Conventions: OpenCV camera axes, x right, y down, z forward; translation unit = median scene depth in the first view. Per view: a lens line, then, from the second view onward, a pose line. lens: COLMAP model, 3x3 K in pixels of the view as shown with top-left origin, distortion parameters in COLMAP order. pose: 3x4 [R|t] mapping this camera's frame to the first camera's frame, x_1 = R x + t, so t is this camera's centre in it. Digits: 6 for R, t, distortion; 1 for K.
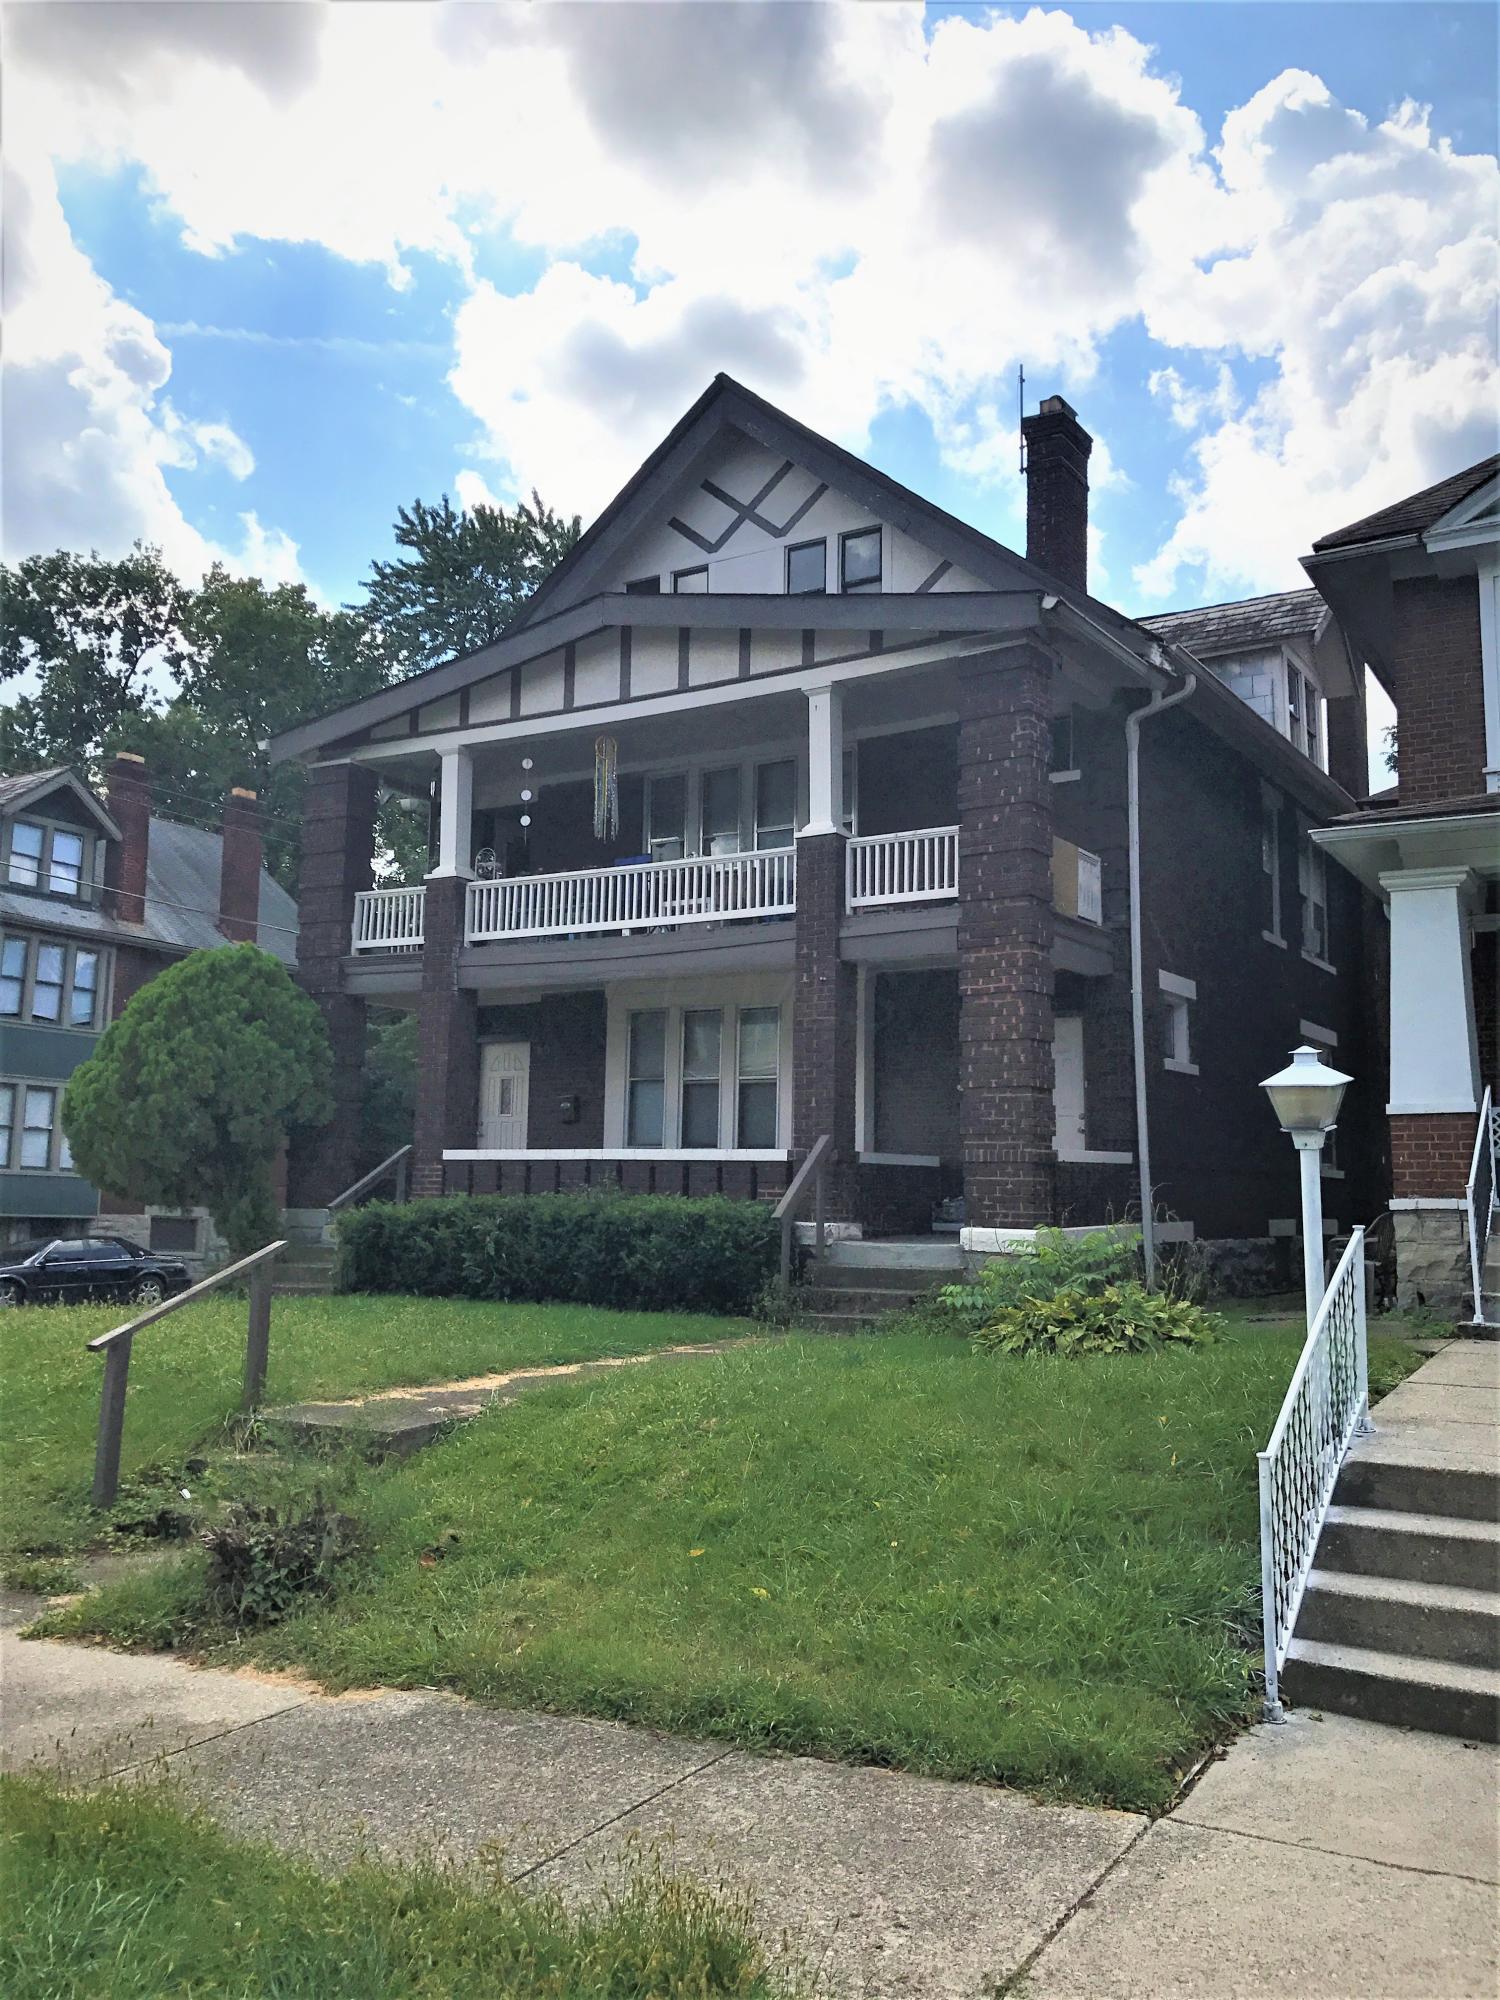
lens RADIAL K [[1650.8, 0, 750.0], [0, 1650.8, 1000.0], [0, 0, 1]] dist [0.060781, 0.000883]
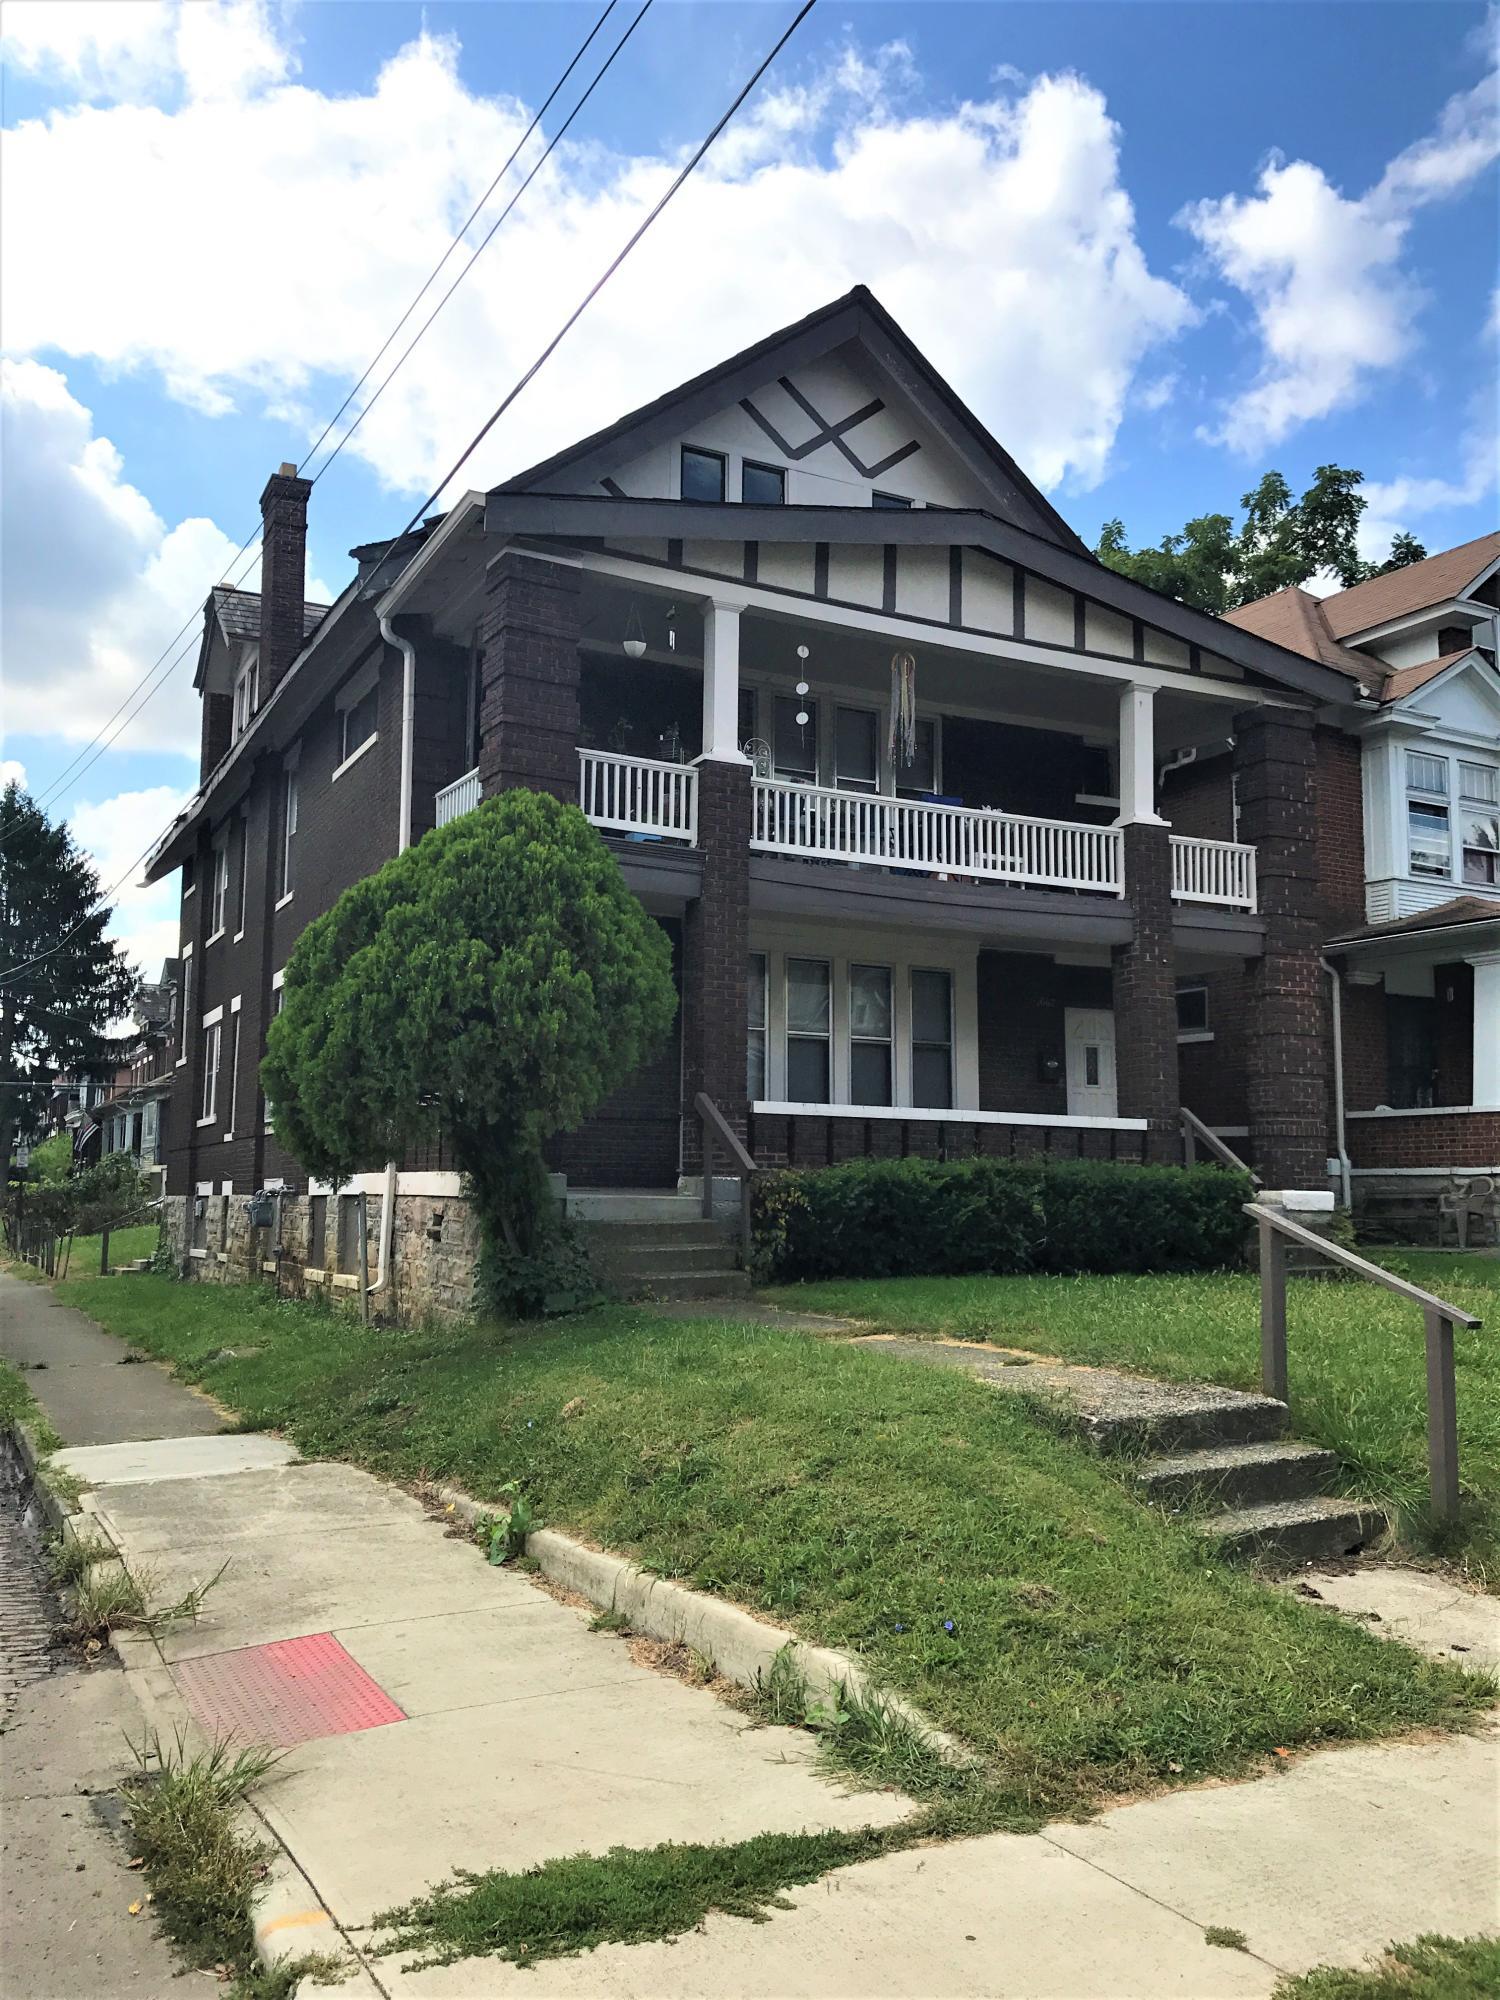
lens RADIAL K [[1650.8, 0, 750.0], [0, 1650.8, 1000.0], [0, 0, 1]] dist [0.060781, 0.000883]
pose [[0.505669, 0.091618, 0.857849, -0.943455], [-0.107636, 0.993276, -0.042634, 0.081116], [-0.855987, -0.070777, 0.512130, 0.630306]]
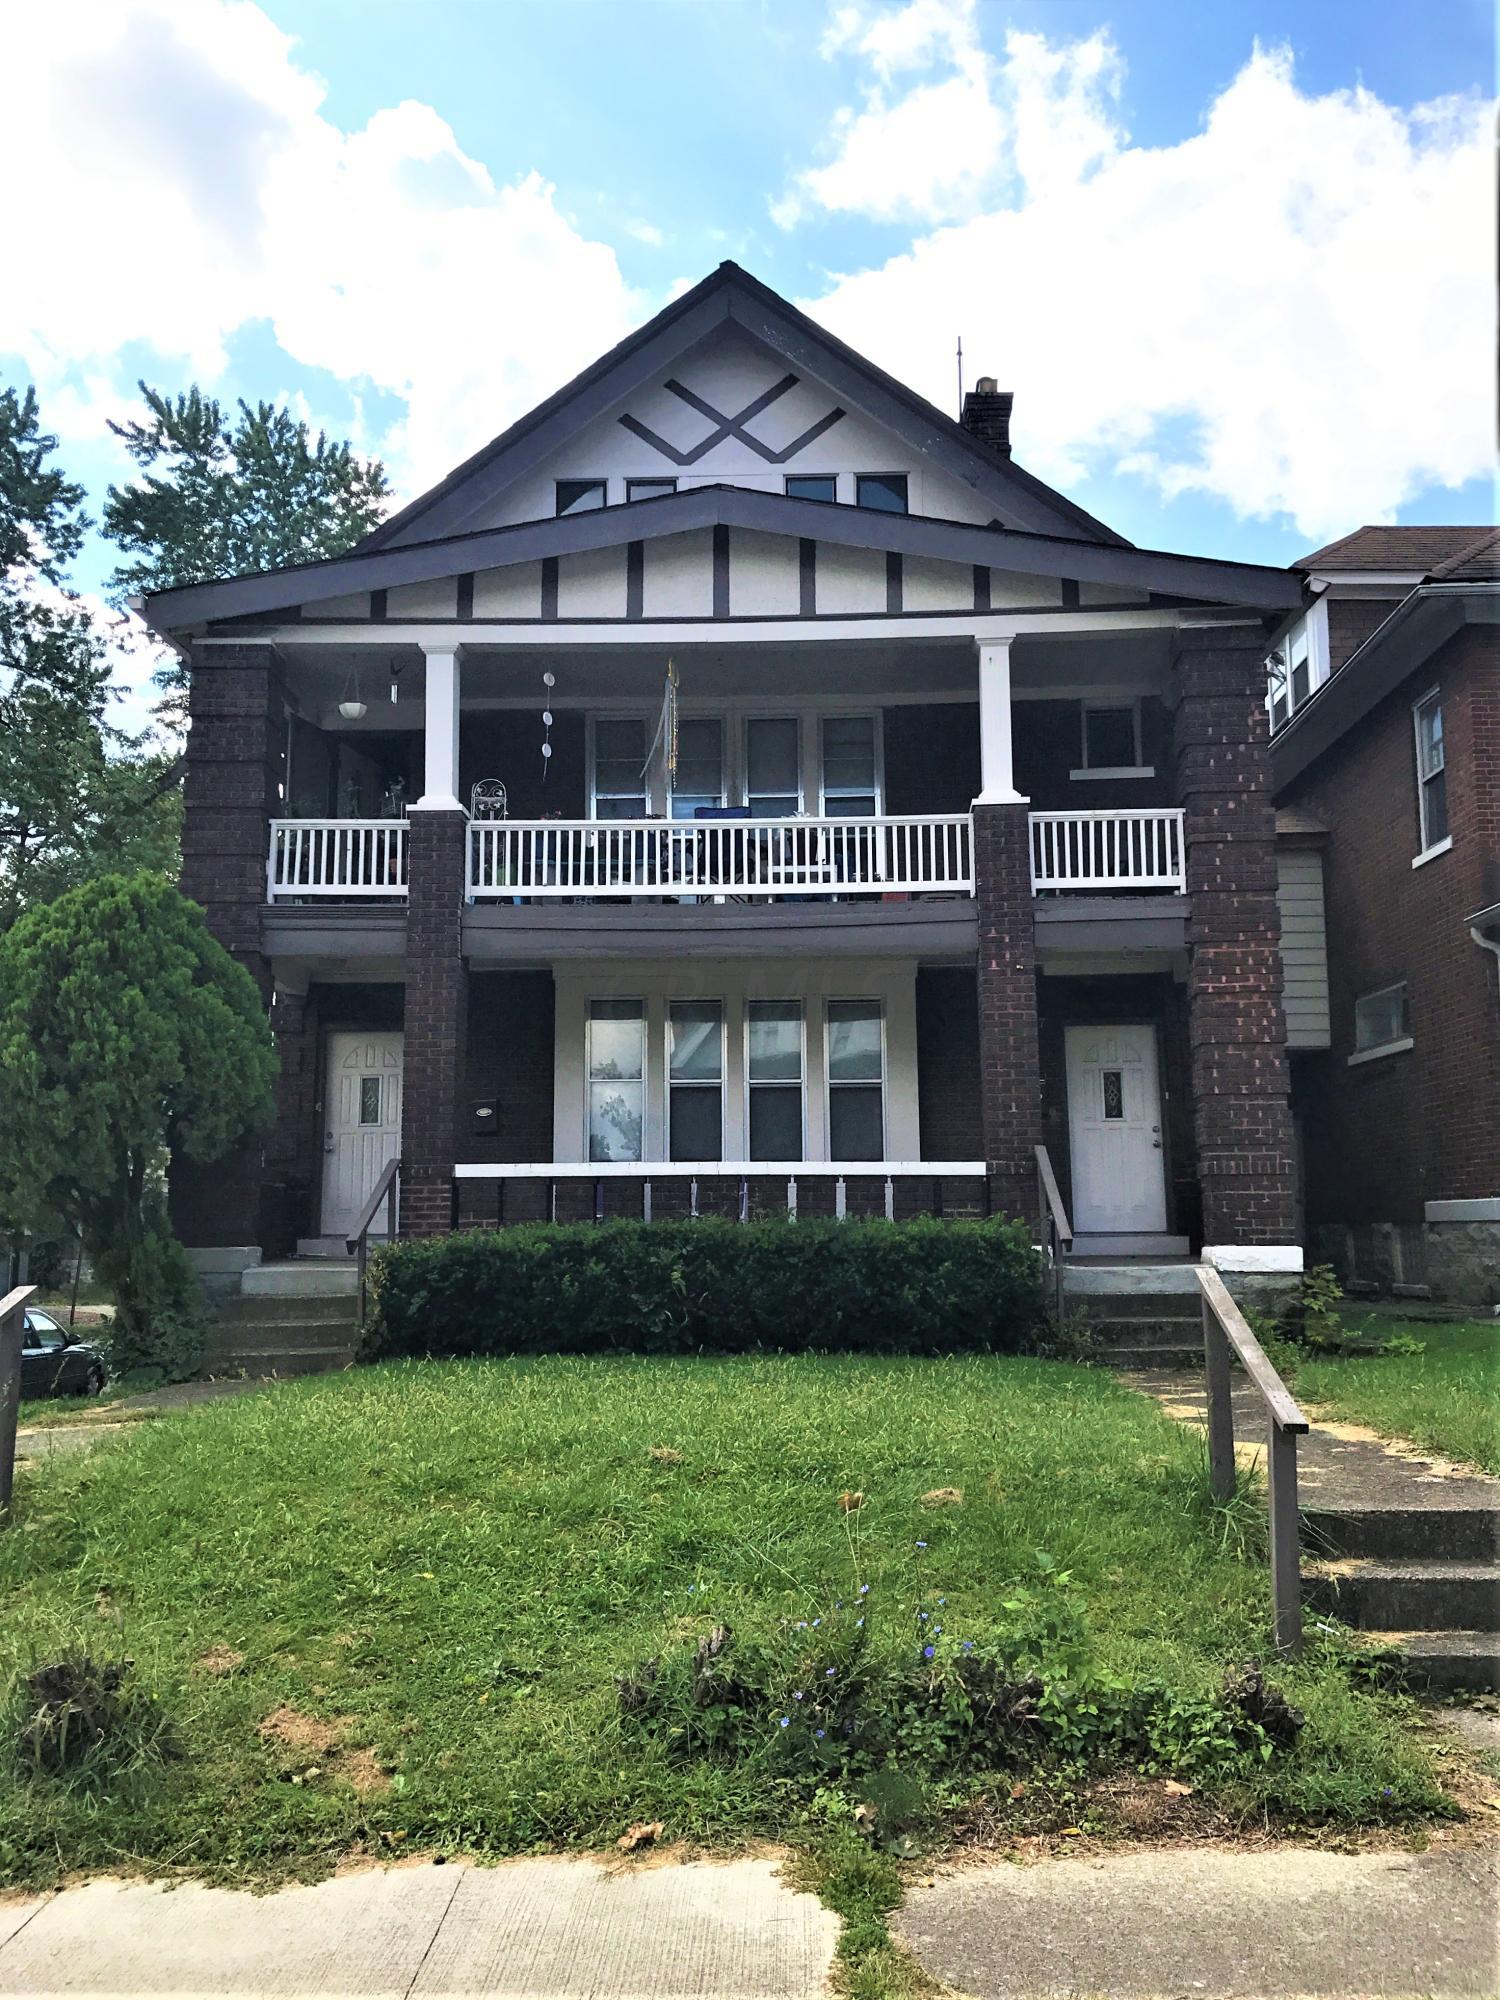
lens RADIAL K [[1698.4, 0, 750.0], [0, 1698.4, 1000.0], [0, 0, 1]] dist [0.043212, -0.006755]
pose [[0.868368, 0.049530, 0.493440, -0.489578], [-0.040521, 0.998759, -0.028943, 0.033953], [-0.494262, 0.005139, 0.869298, 0.265490]]
